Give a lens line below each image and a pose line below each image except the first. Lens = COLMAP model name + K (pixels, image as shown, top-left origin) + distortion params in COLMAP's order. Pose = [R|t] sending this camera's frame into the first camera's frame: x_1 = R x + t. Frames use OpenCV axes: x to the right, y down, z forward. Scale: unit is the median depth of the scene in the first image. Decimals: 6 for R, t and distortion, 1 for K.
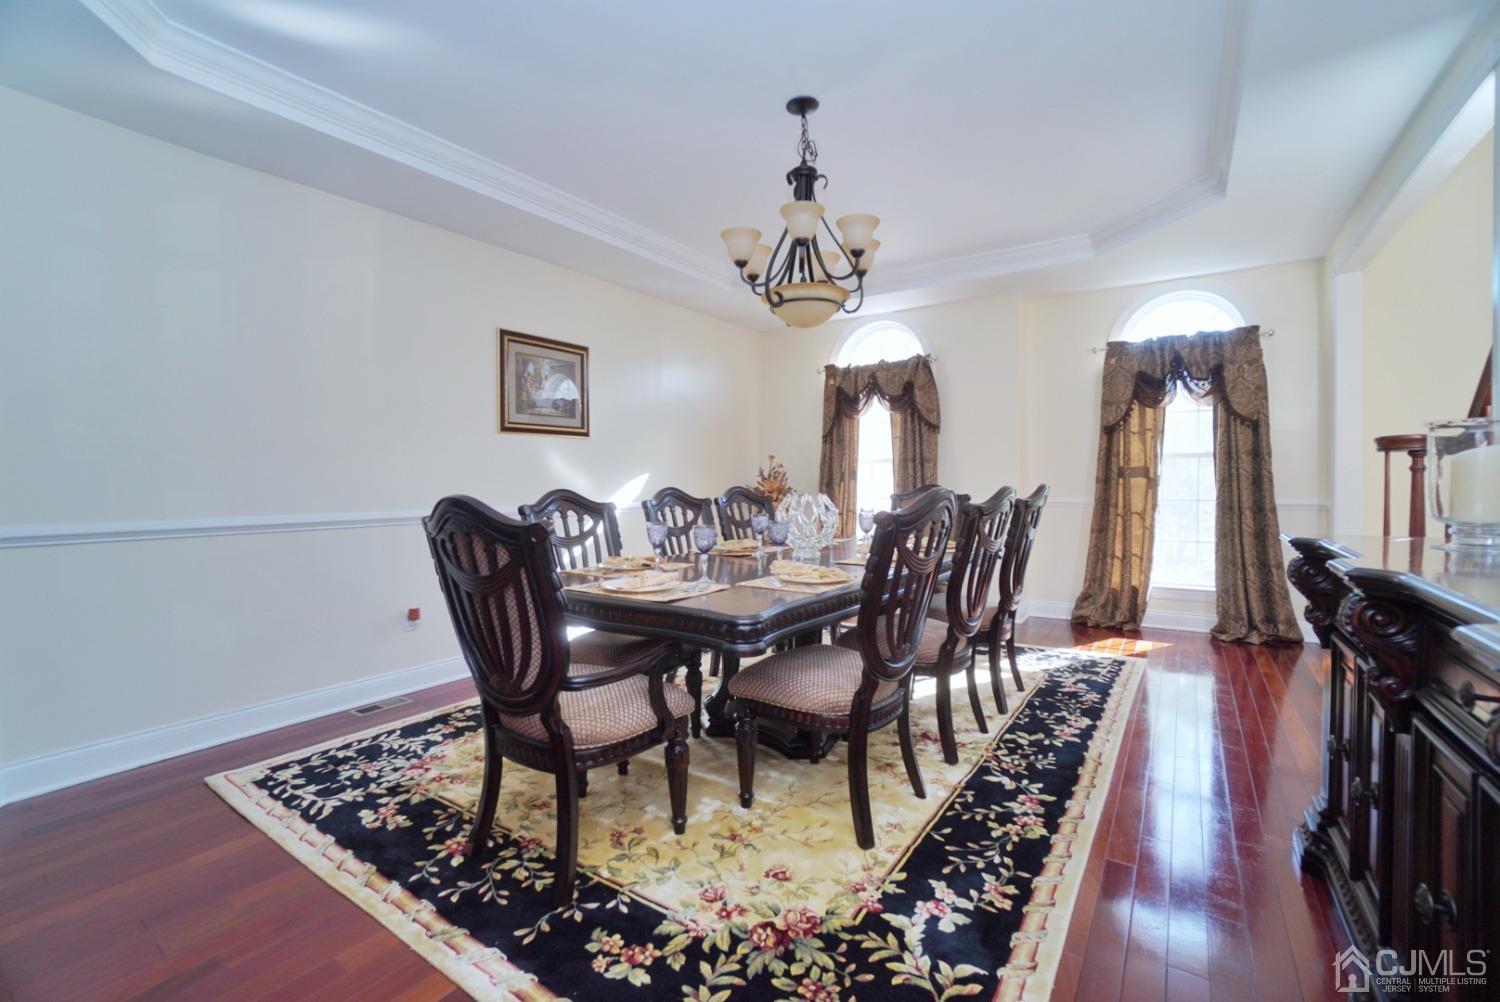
lens RADIAL K [[665.5, 0, 740.7], [0, 665.5, 493.0], [0, 0, 1]] dist [-0.023885, 0.005747]
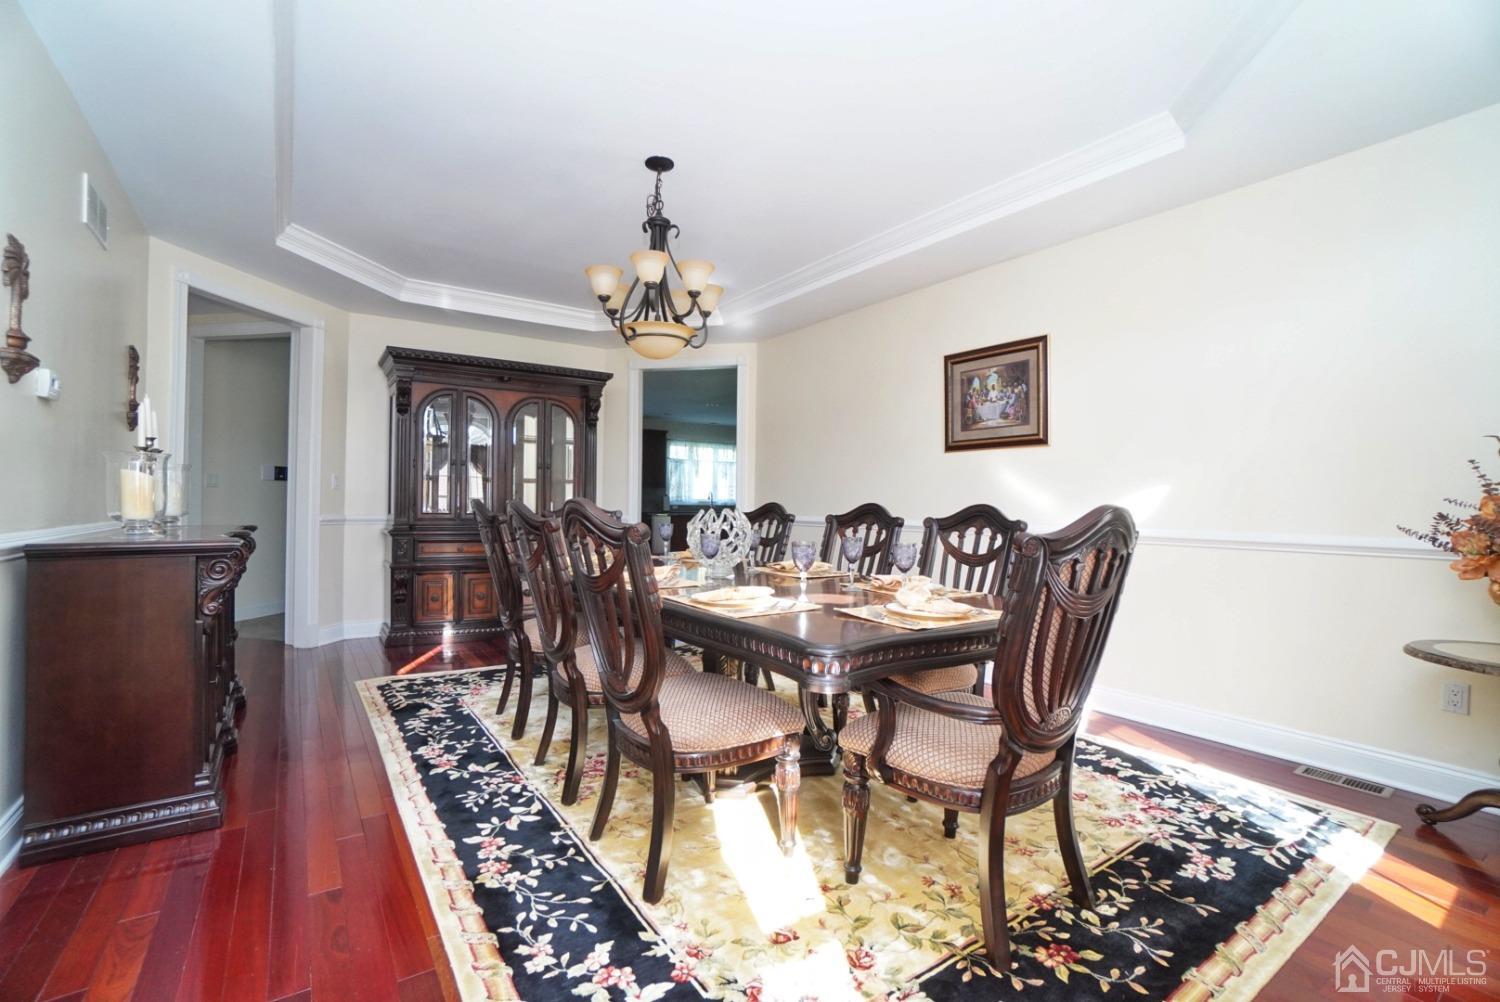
lens RADIAL K [[665.5, 0, 745.1], [0, 665.5, 498.7], [0, 0, 1]] dist [-0.023885, 0.005747]
pose [[-0.367226, -0.003687, -0.930124, 1.141518], [-0.011550, 0.999933, 0.000597, -0.018811], [0.930060, 0.010962, -0.367244, 1.632433]]
